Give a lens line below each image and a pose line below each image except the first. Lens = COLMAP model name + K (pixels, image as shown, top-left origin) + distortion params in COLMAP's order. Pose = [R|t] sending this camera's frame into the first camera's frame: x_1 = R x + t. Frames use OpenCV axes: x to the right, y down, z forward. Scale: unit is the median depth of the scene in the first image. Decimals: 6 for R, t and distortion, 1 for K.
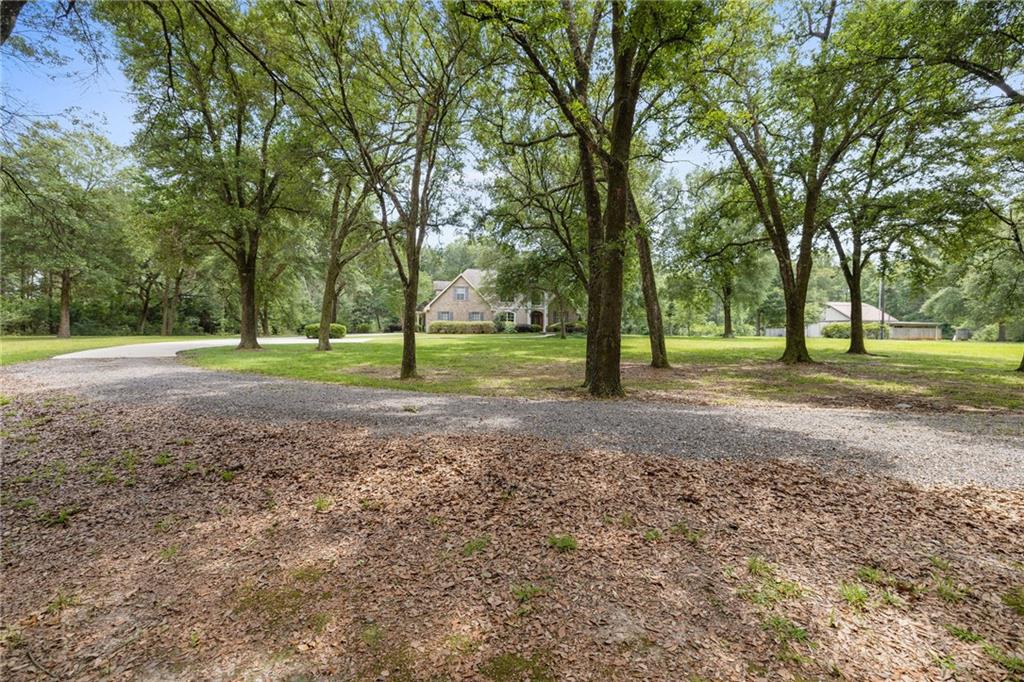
lens RADIAL K [[429.7, 0, 511.4], [0, 429.7, 335.2], [0, 0, 1]] dist [0.001713, 0.000168]
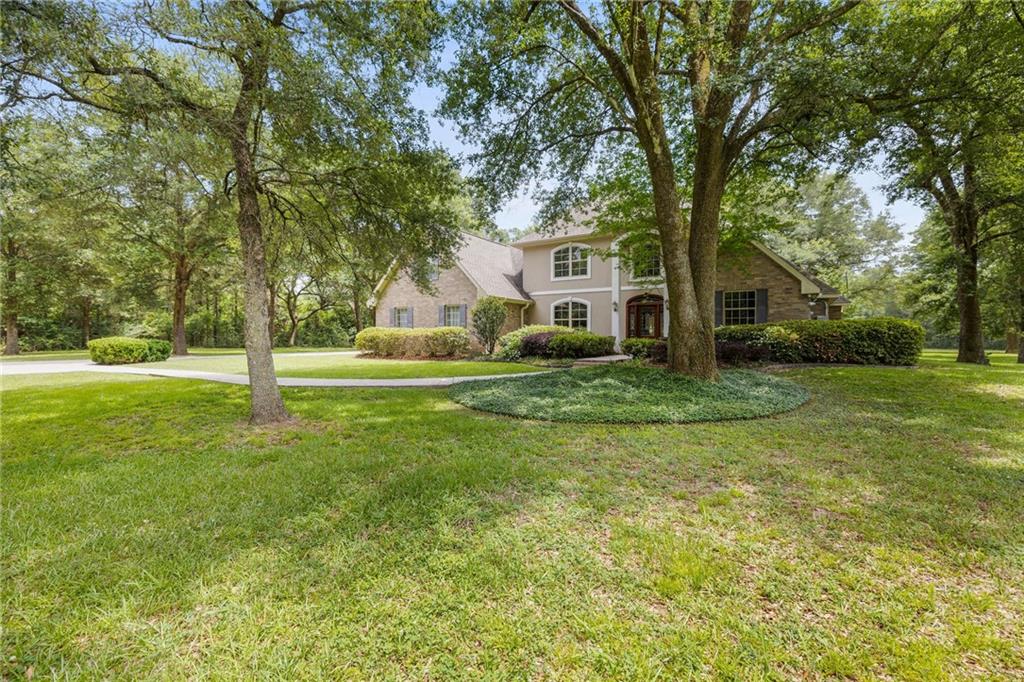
lens RADIAL K [[429.7, 0, 511.4], [0, 429.7, 335.2], [0, 0, 1]] dist [0.001713, 0.000168]
pose [[0.699085, -0.000012, -0.715038, 0.257453], [-0.002010, 0.999996, -0.001982, -0.024067], [0.715035, 0.002823, 0.699083, 0.743750]]
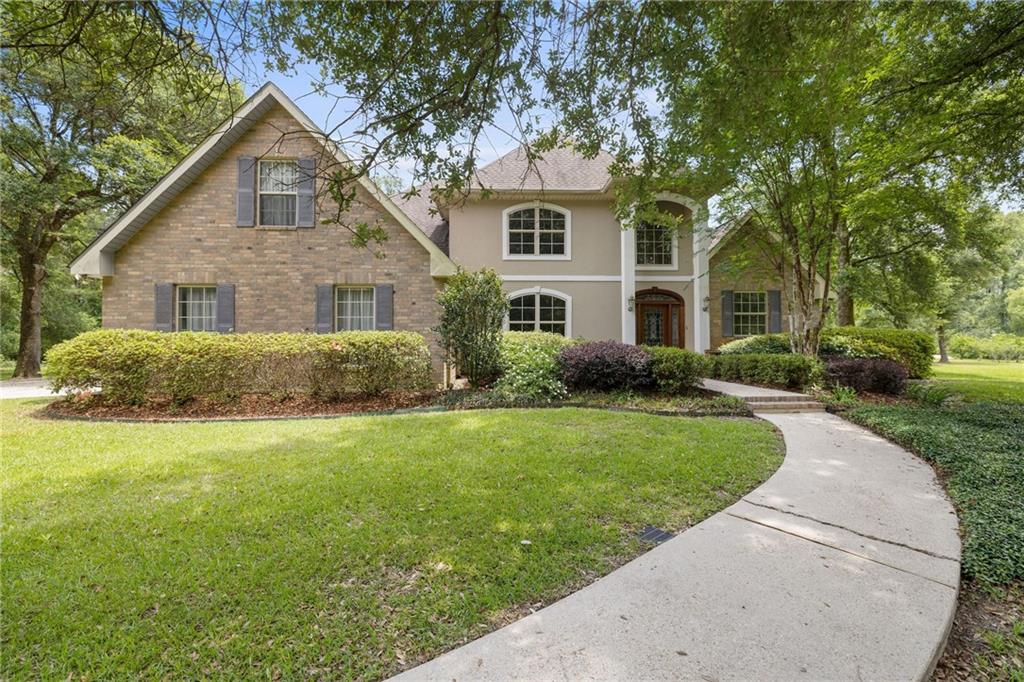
lens RADIAL K [[427.7, 0, 510.6], [0, 427.7, 340.5], [0, 0, 1]] dist [0.003666, 0.000128]
pose [[0.981165, -0.004950, -0.193110, 0.025064], [0.002784, 0.999930, -0.011485, -0.026372], [0.193153, 0.010731, 0.981110, 0.818033]]
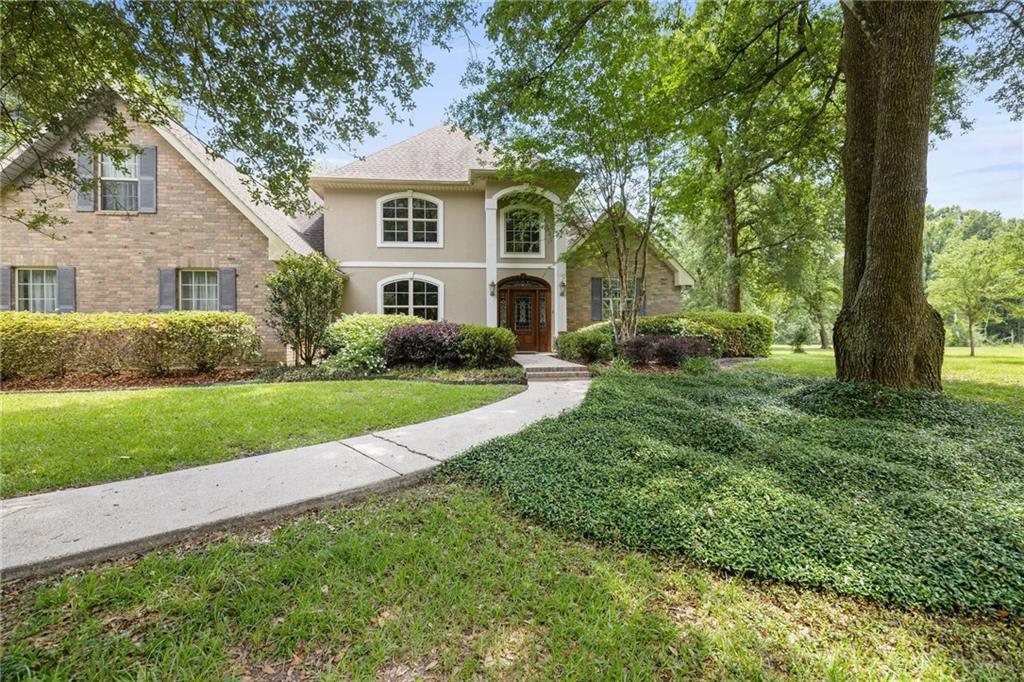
lens RADIAL K [[432.8, 0, 508.9], [0, 432.8, 340.6], [0, 0, 1]] dist [0.003149, 0.000321]
pose [[0.990858, -0.005240, -0.134806, 0.093505], [0.006596, 0.999932, 0.009610, -0.020611], [0.134746, -0.010411, 0.990825, 0.809064]]
